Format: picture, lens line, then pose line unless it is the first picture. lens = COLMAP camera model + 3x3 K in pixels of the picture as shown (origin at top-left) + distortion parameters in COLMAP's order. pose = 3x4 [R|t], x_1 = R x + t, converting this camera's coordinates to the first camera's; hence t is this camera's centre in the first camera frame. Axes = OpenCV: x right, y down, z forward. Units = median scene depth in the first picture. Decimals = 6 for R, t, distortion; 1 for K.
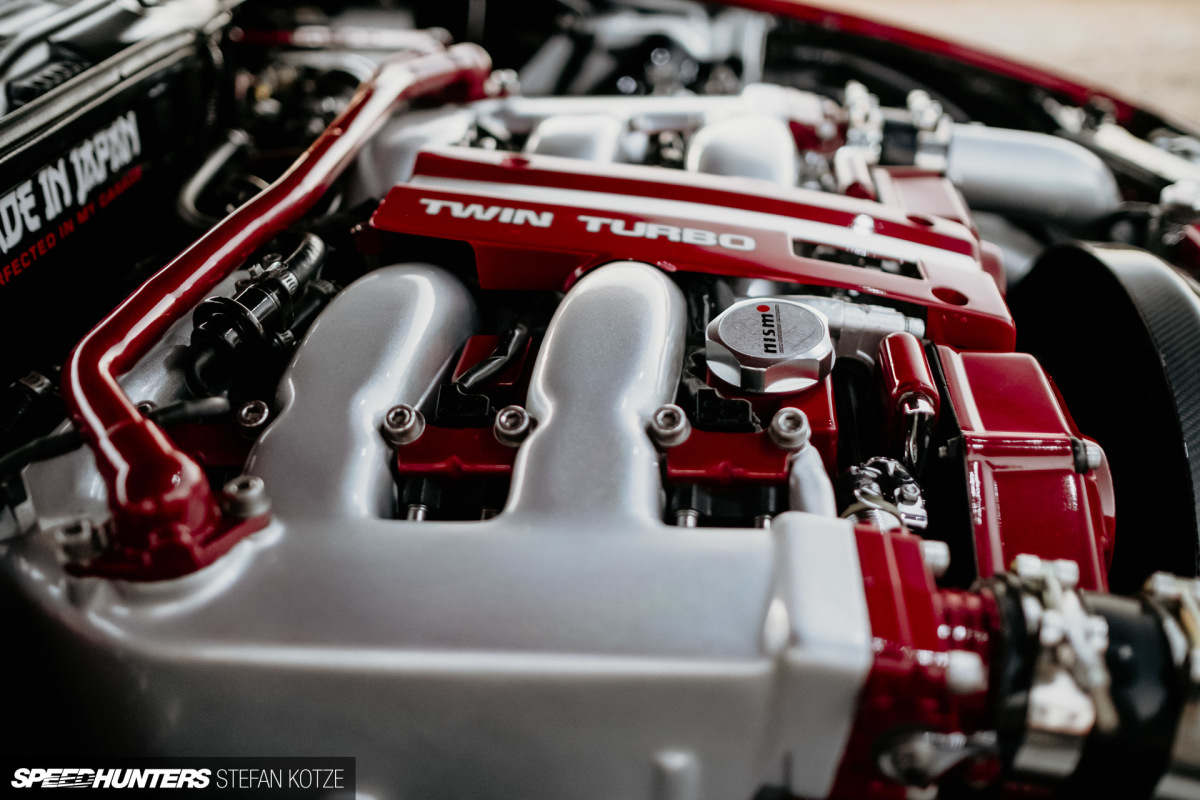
lens RADIAL K [[1209.7, 0, 600.6], [0, 1209.7, 407.1], [0, 0, 1]] dist [-0.019502, 0.000000]
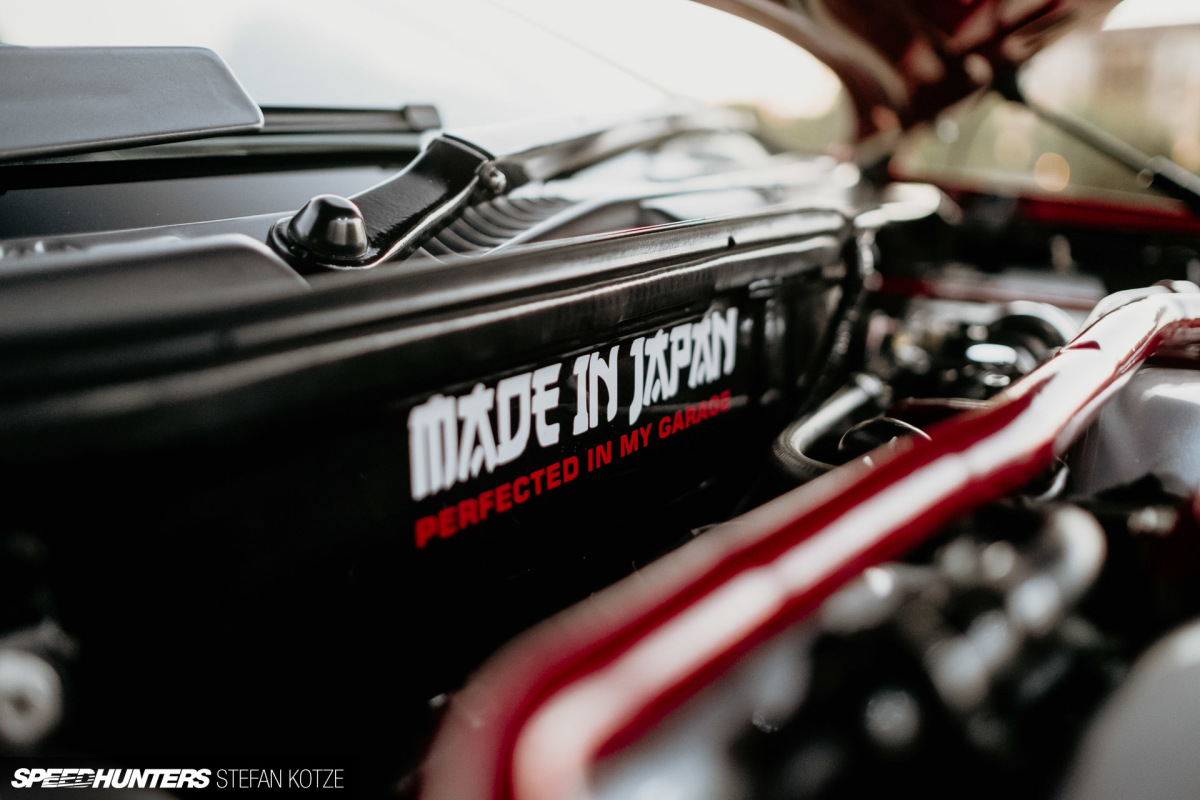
lens RADIAL K [[1209.7, 0, 602.6], [0, 1209.7, 402.7], [0, 0, 1]] dist [-0.019502, 0.000000]
pose [[0.891864, 0.106281, -0.439639, -0.180938], [-0.224313, 0.947978, -0.225878, -0.036662], [0.392762, 0.300069, 0.869308, 0.474778]]
